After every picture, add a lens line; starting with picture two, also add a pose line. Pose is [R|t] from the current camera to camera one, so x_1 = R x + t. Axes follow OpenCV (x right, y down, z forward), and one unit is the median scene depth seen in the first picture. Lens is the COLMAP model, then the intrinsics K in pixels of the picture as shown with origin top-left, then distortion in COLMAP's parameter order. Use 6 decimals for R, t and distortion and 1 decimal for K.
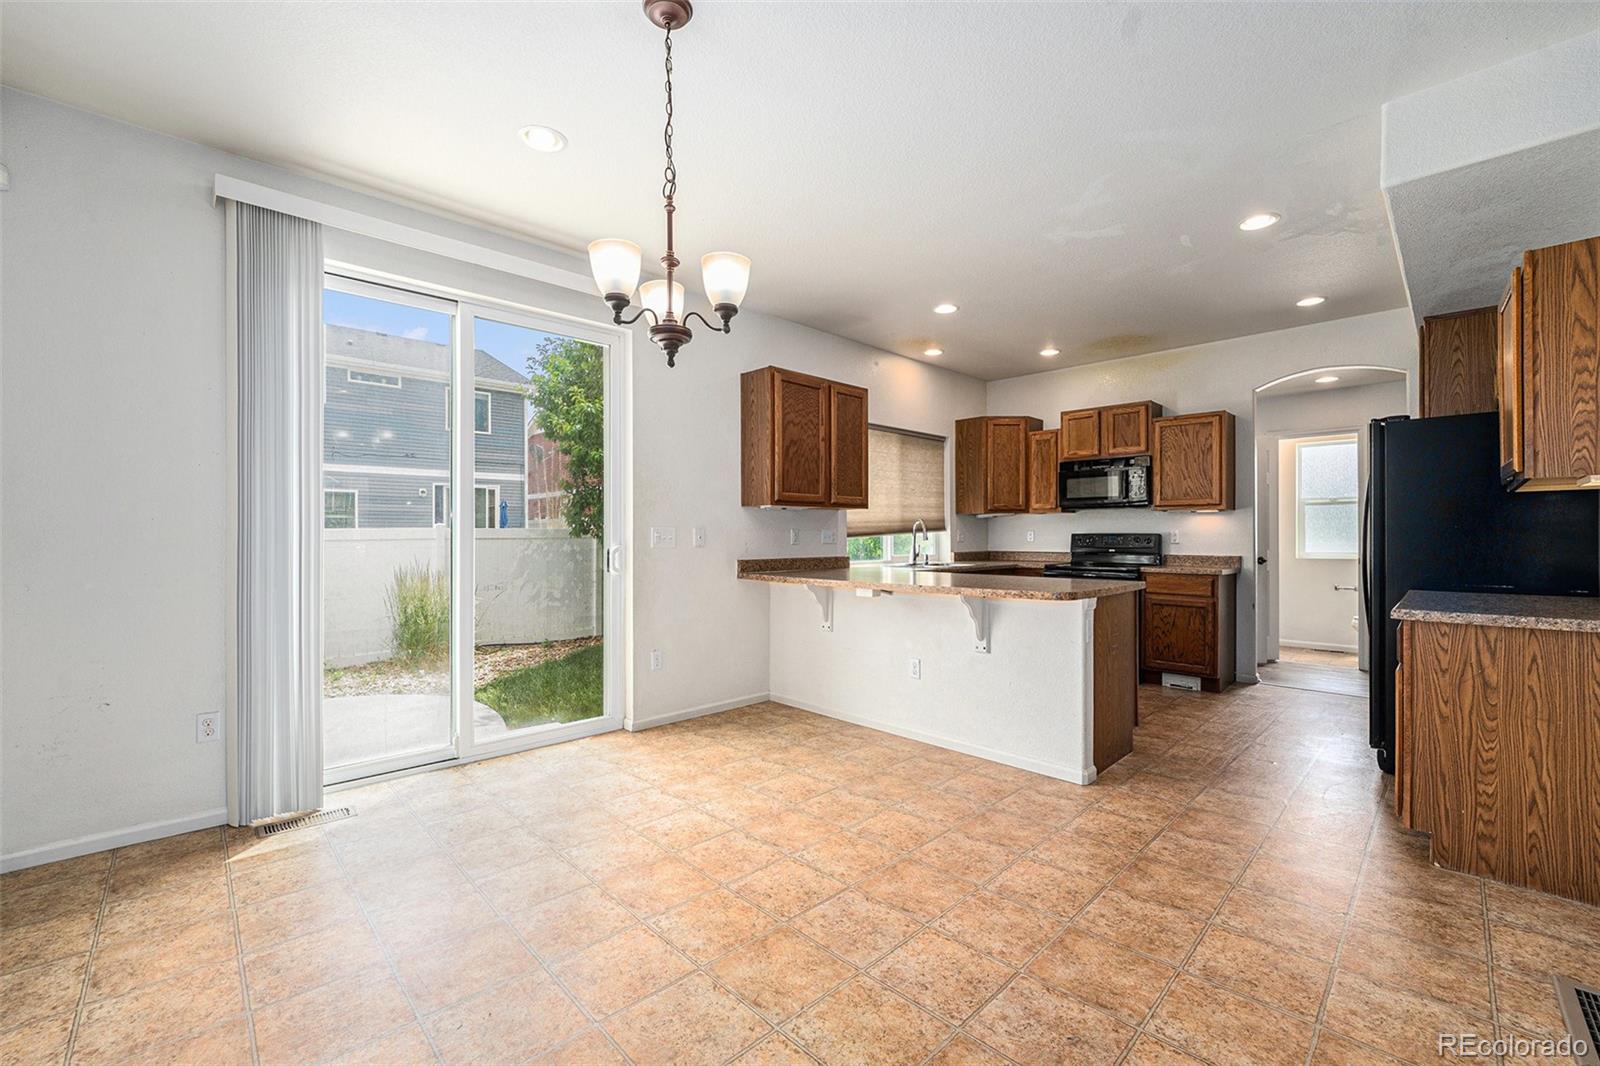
lens RADIAL K [[655.6, 0, 800.8], [0, 655.6, 531.7], [0, 0, 1]] dist [-0.018512, -0.000287]
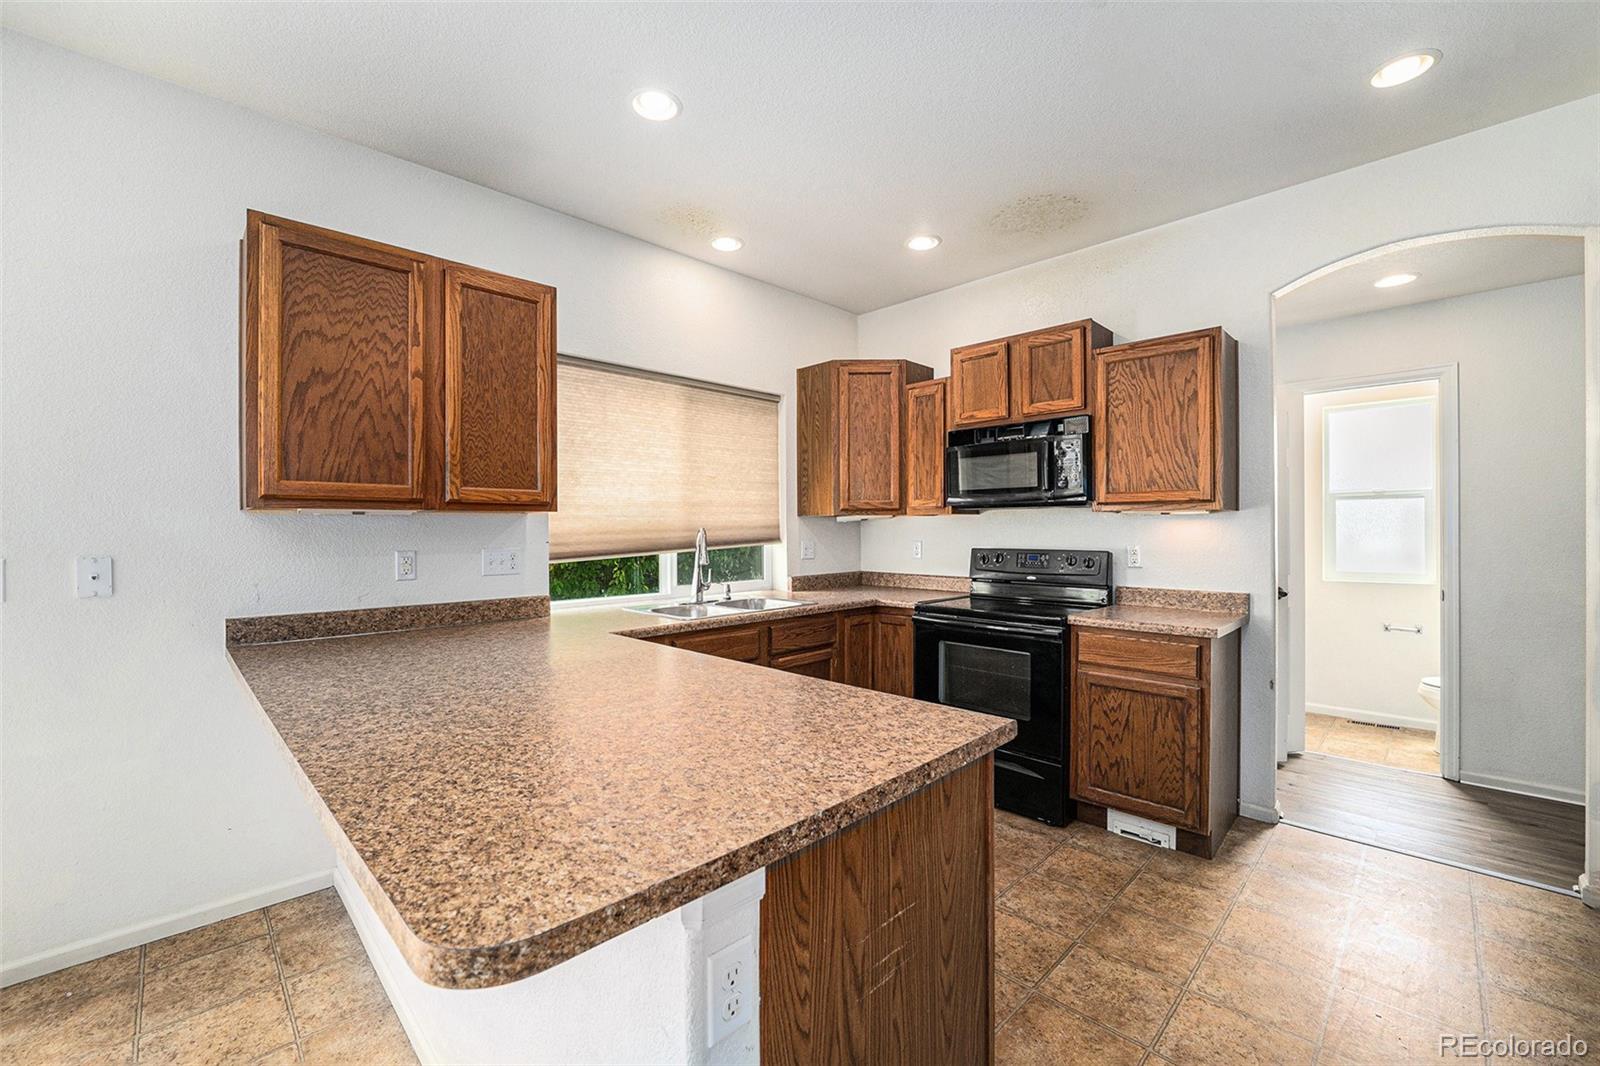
lens RADIAL K [[655.6, 0, 797.9], [0, 655.6, 527.7], [0, 0, 1]] dist [-0.018512, -0.000287]
pose [[0.999936, -0.003618, 0.010674, 0.284351], [0.003583, 0.999988, 0.003313, -0.021973], [-0.010686, -0.003274, 0.999938, 0.447367]]
